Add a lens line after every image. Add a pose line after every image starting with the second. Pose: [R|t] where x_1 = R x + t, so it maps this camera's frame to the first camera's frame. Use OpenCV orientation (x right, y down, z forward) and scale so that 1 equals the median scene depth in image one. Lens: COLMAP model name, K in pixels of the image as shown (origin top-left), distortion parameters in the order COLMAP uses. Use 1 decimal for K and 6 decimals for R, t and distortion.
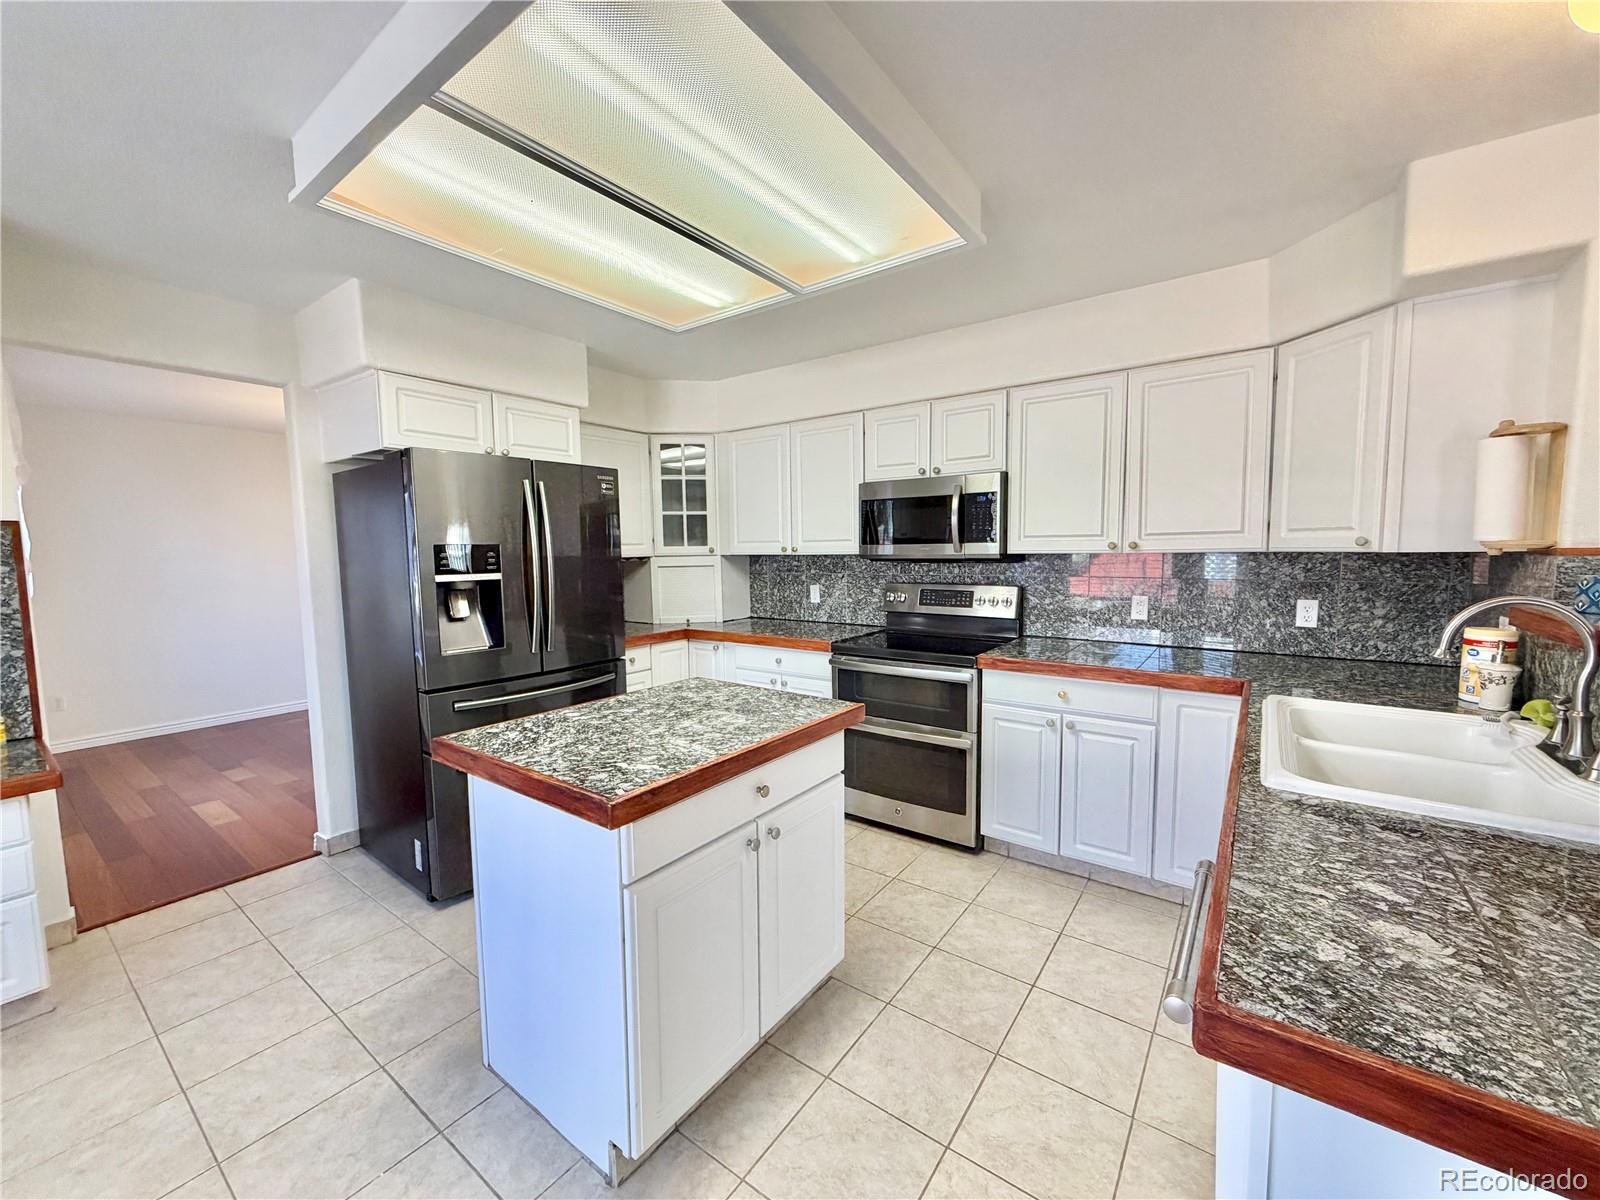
lens RADIAL K [[637.4, 0, 798.9], [0, 637.4, 600.5], [0, 0, 1]] dist [0.001459, 0.000089]
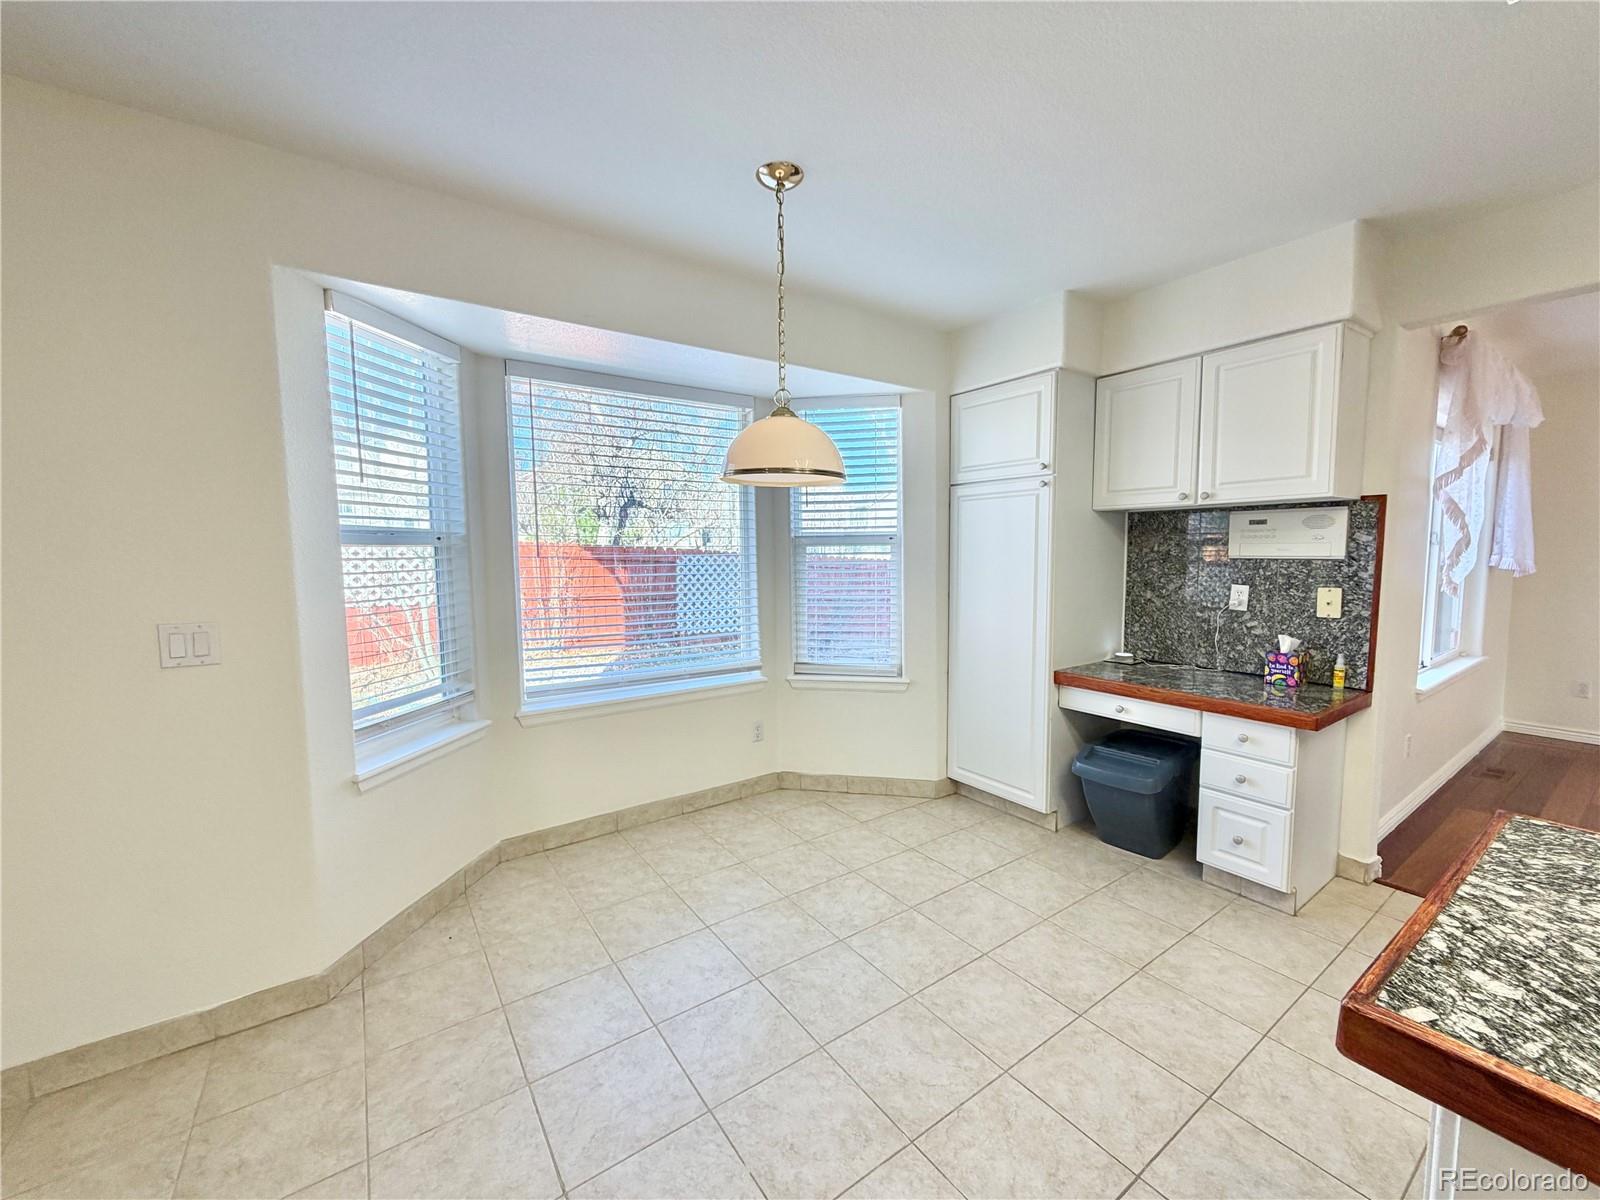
lens RADIAL K [[637.4, 0, 799.5], [0, 637.4, 604.0], [0, 0, 1]] dist [0.001459, 0.000089]
pose [[-0.319770, 0.098051, -0.942408, 0.222745], [-0.065808, 0.989931, 0.125325, -0.013419], [0.945207, 0.102093, -0.310098, 0.598165]]
